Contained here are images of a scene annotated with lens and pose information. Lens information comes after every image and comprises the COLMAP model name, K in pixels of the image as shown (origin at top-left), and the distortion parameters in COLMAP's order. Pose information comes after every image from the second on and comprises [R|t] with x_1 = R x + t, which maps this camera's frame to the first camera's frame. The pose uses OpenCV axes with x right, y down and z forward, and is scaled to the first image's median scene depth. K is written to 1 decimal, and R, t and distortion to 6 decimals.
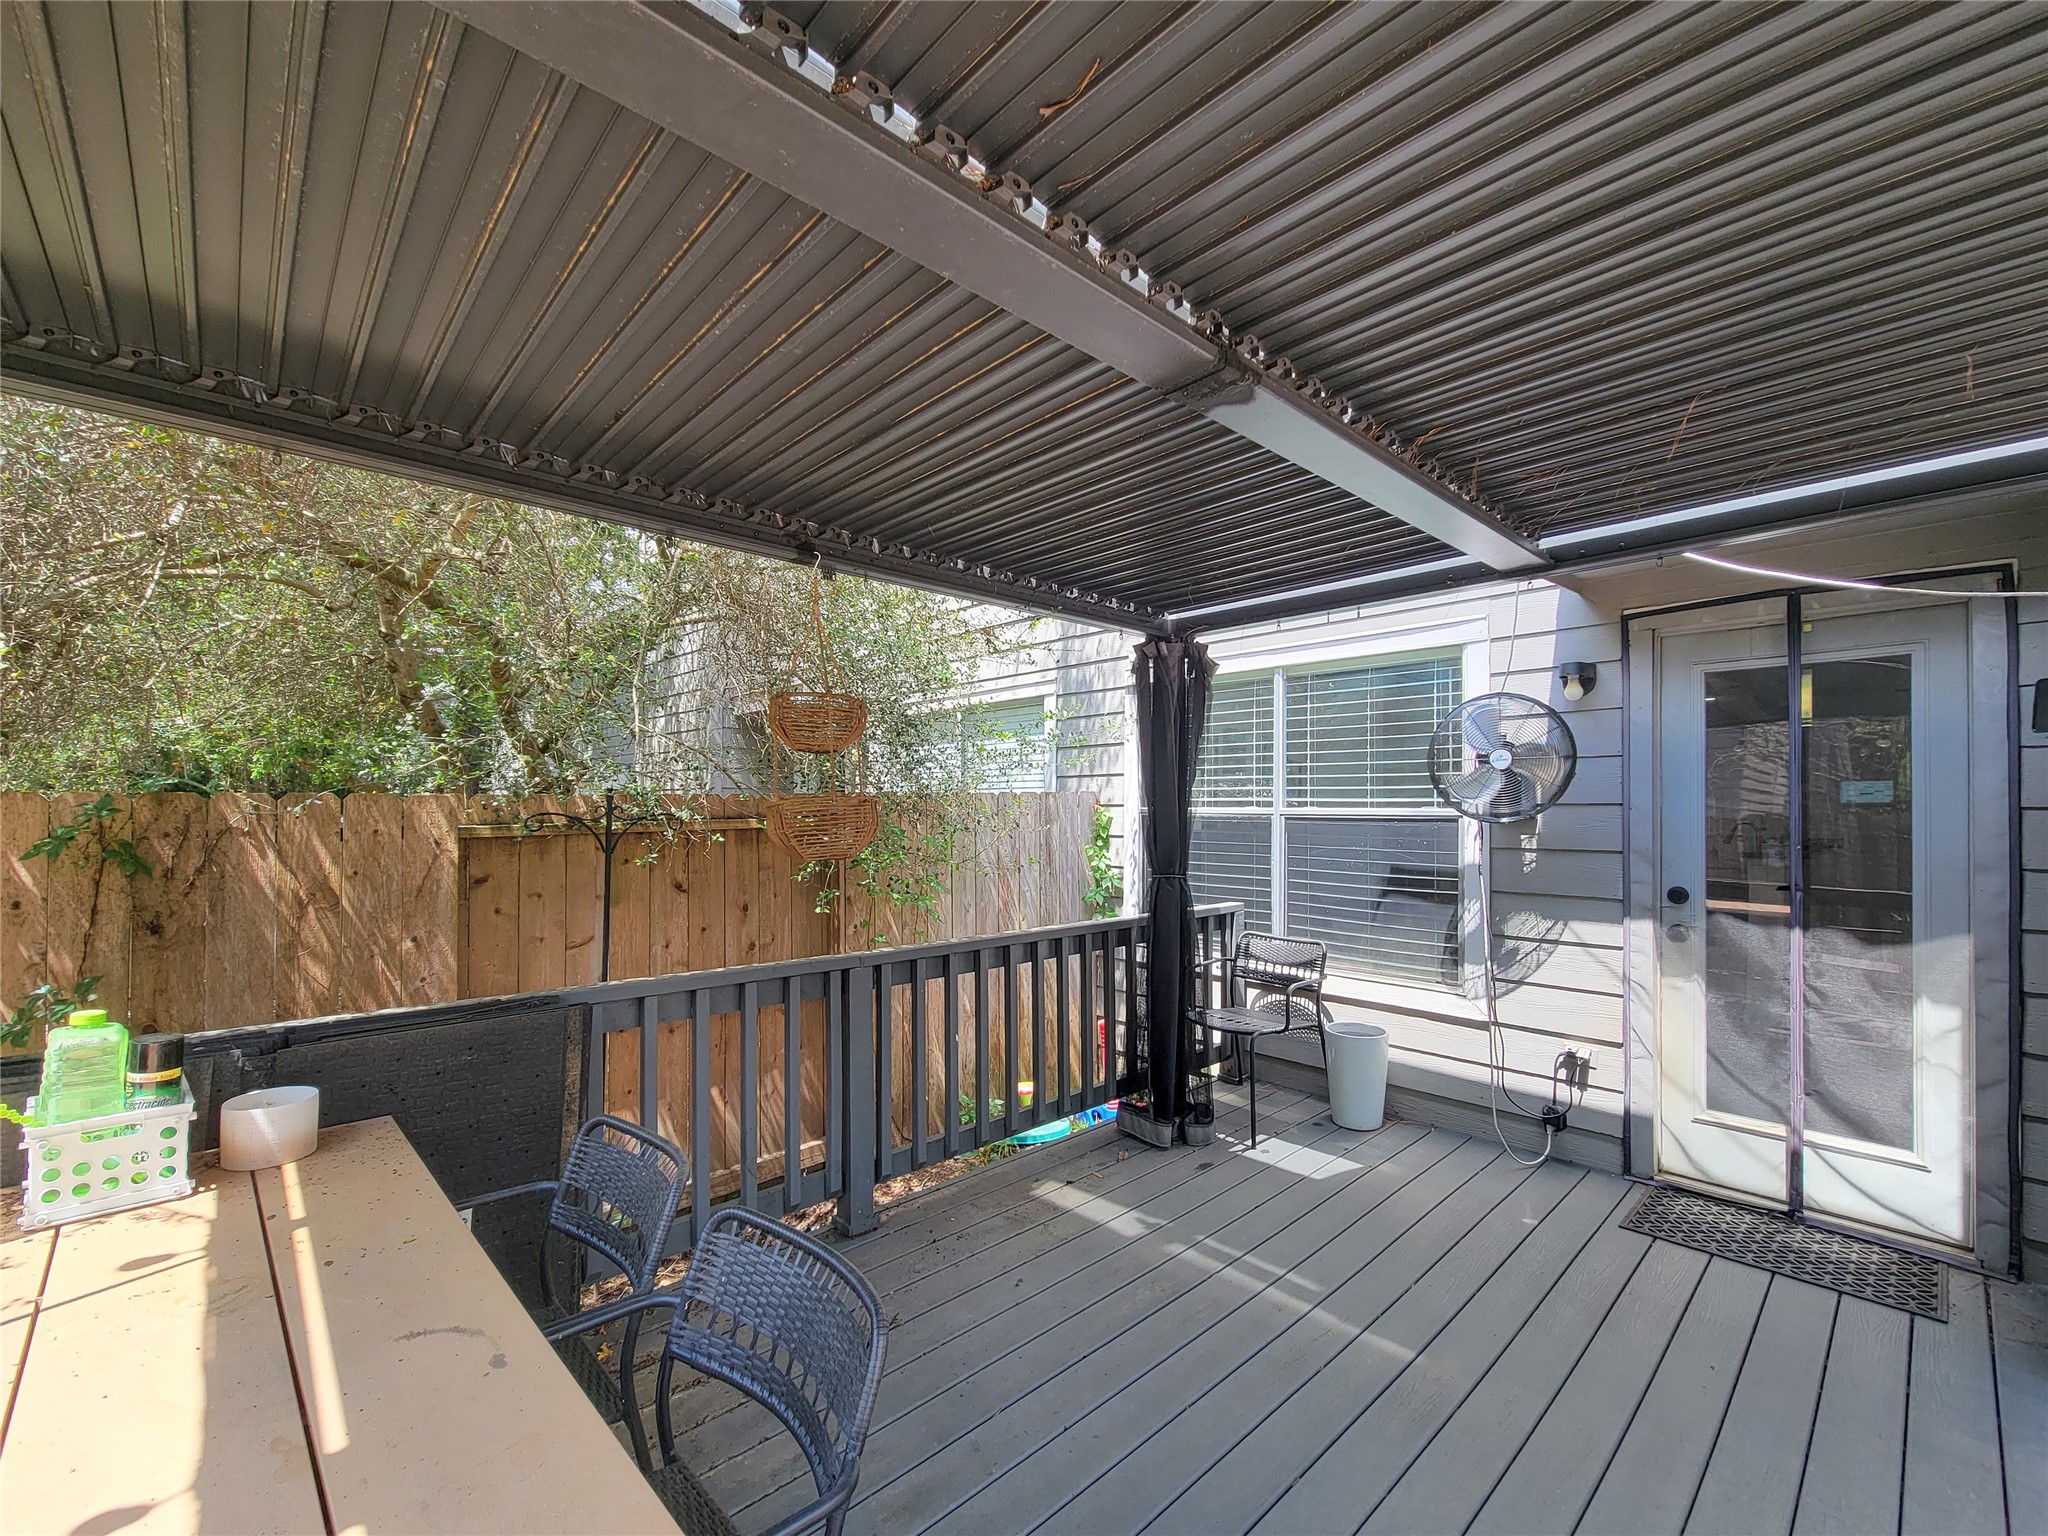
lens RADIAL K [[857.8, 0, 1061.1], [0, 857.8, 807.2], [0, 0, 1]] dist [0.000396, -0.000014]
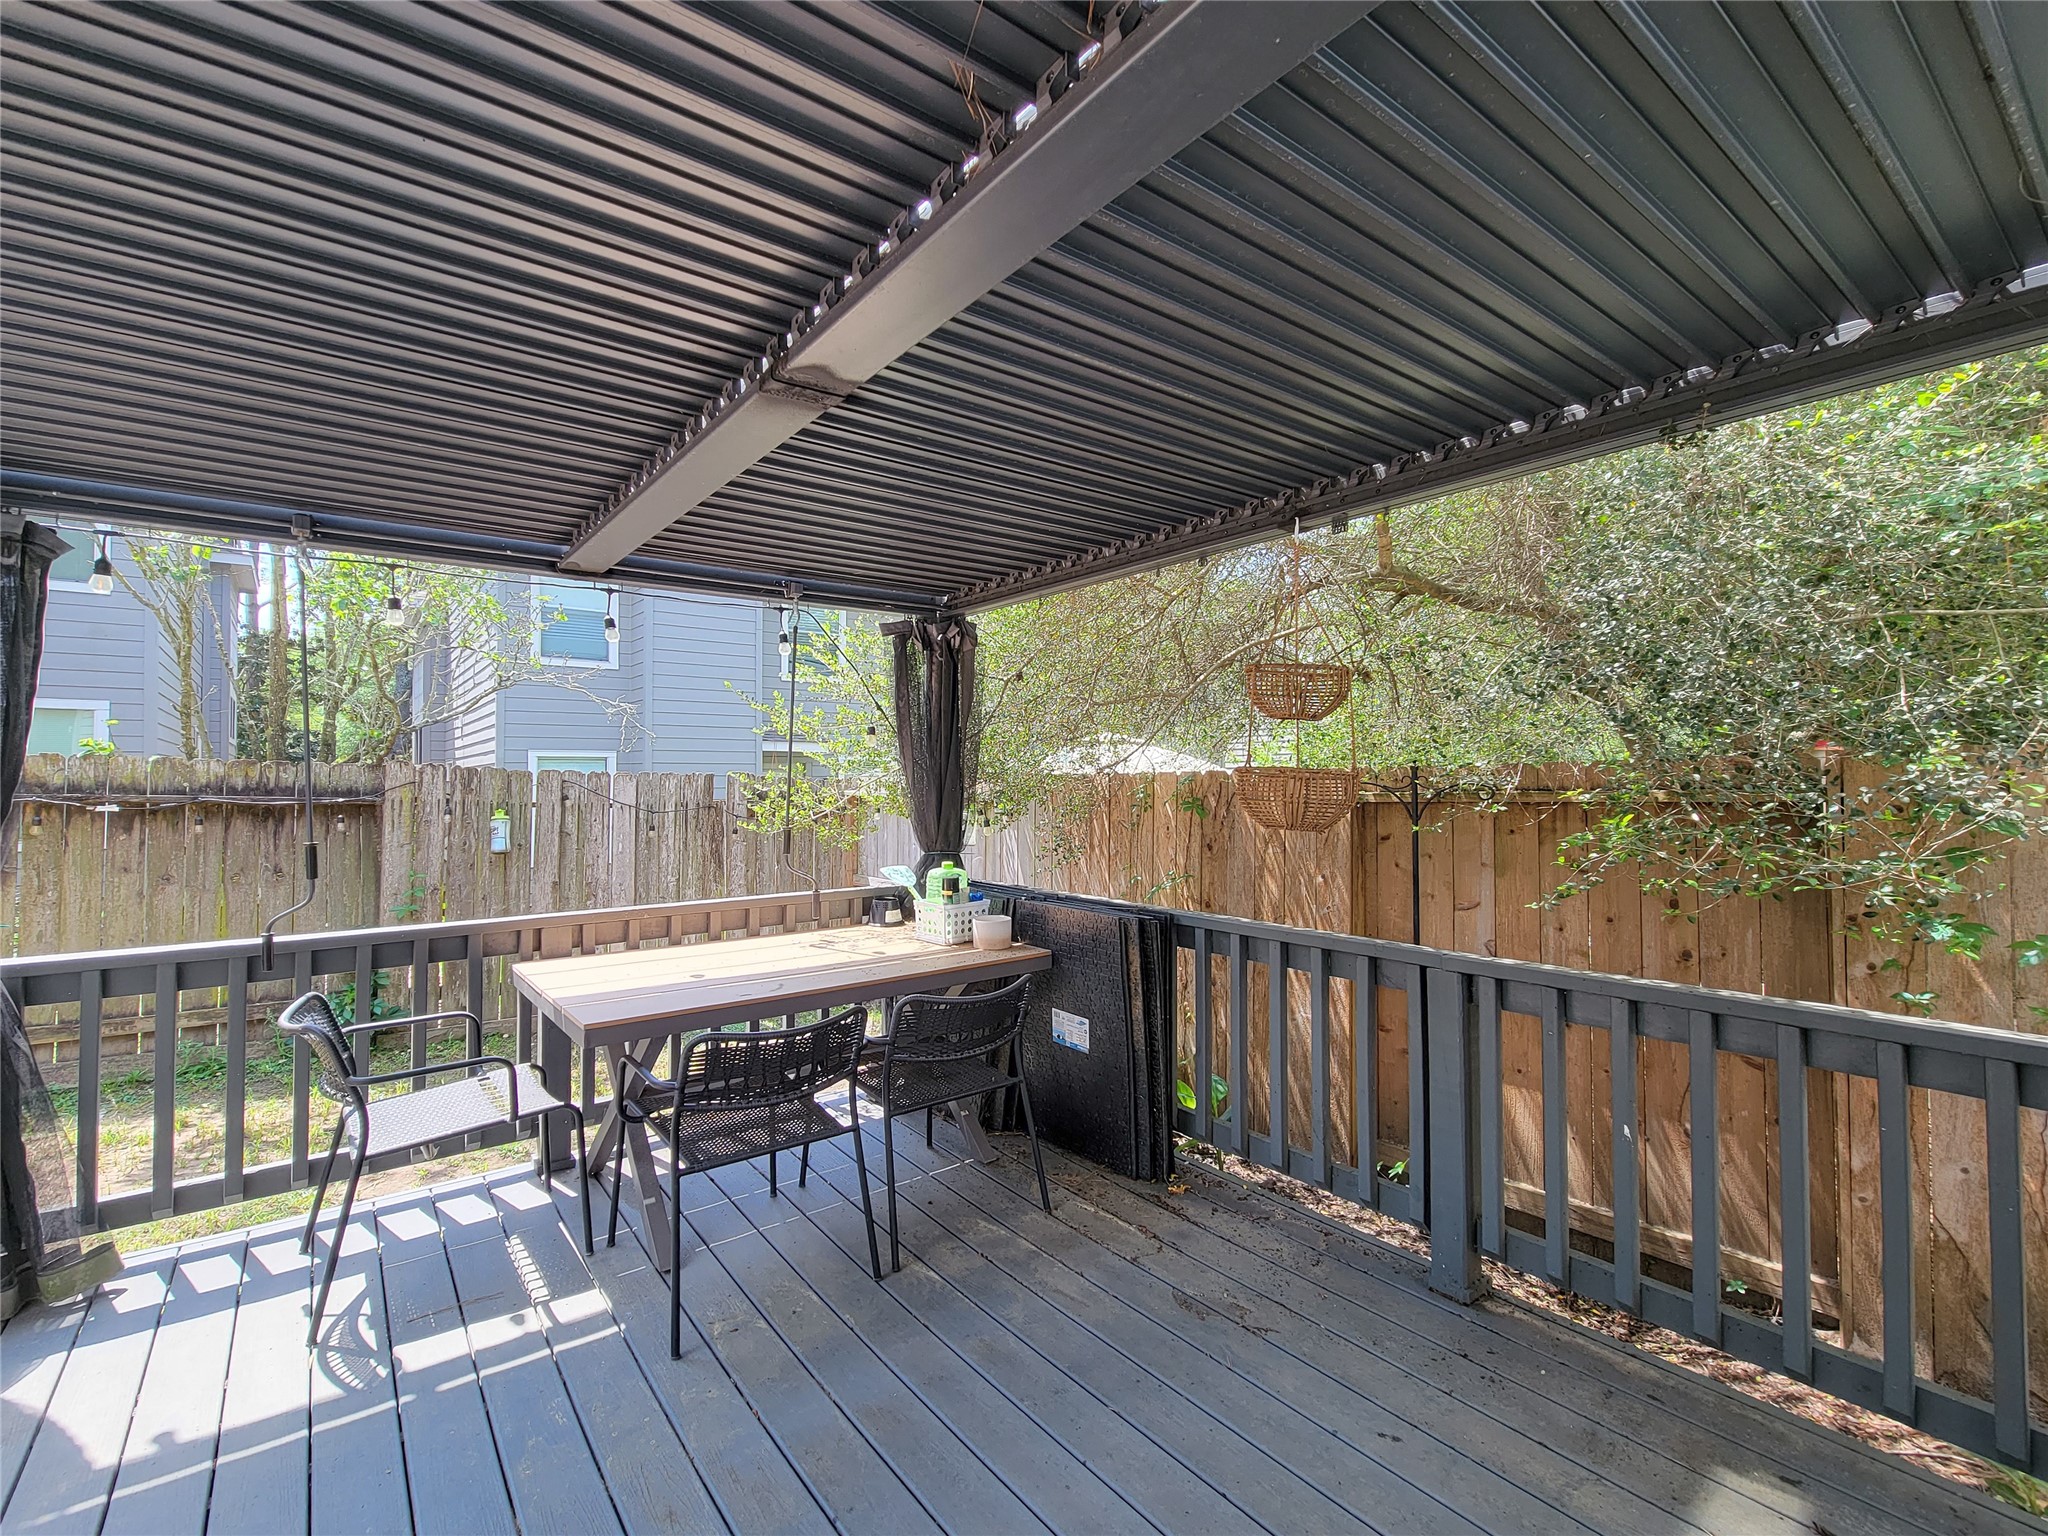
lens RADIAL K [[833.6, 0, 1028.2], [0, 833.6, 771.8], [0, 0, 1]] dist [0.001366, -0.001938]
pose [[-0.064205, -0.011245, -0.997873, 0.569235], [0.007310, 0.999904, -0.011738, 0.004175], [0.997910, -0.008048, -0.064117, 0.635429]]
